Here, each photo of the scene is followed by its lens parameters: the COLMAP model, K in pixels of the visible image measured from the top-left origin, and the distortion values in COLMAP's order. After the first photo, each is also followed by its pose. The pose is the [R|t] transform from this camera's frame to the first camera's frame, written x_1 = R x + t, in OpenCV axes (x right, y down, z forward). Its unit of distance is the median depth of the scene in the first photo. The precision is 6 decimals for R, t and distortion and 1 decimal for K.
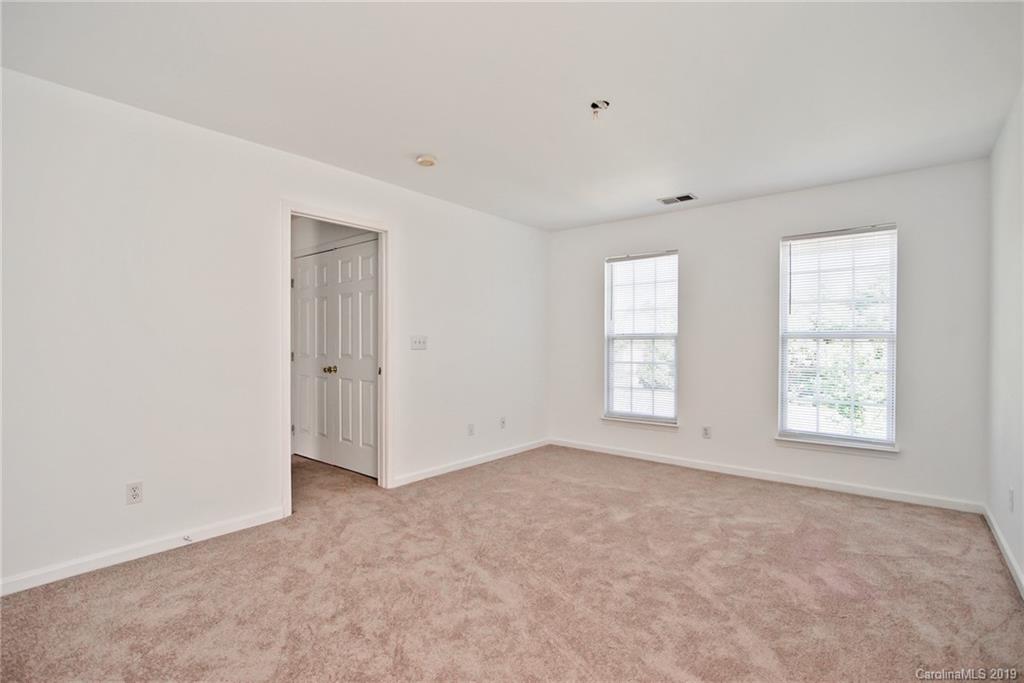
lens RADIAL K [[479.5, 0, 512.0], [0, 479.5, 341.5], [0, 0, 1]] dist [-0.022103, 0.002188]
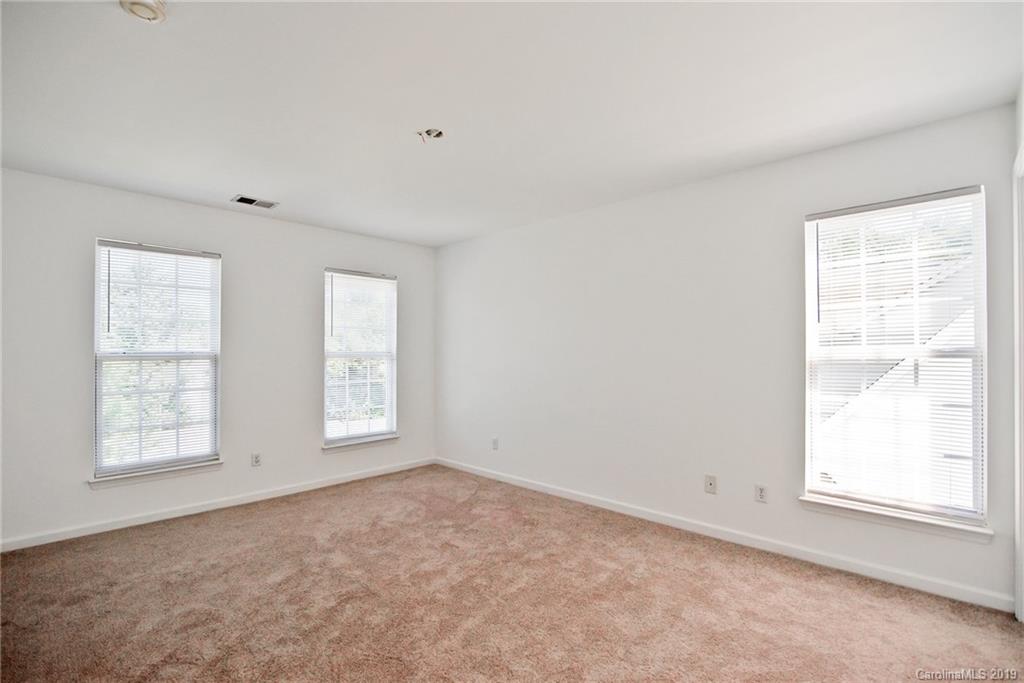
lens RADIAL K [[450.6, 0, 512.0], [0, 450.6, 341.5], [0, 0, 1]] dist [-0.026638, 0.000098]
pose [[0.090842, 0.033423, 0.995304, -0.438166], [0.014568, 0.999285, -0.034886, -0.000537], [-0.995759, 0.017669, 0.090291, 0.458758]]
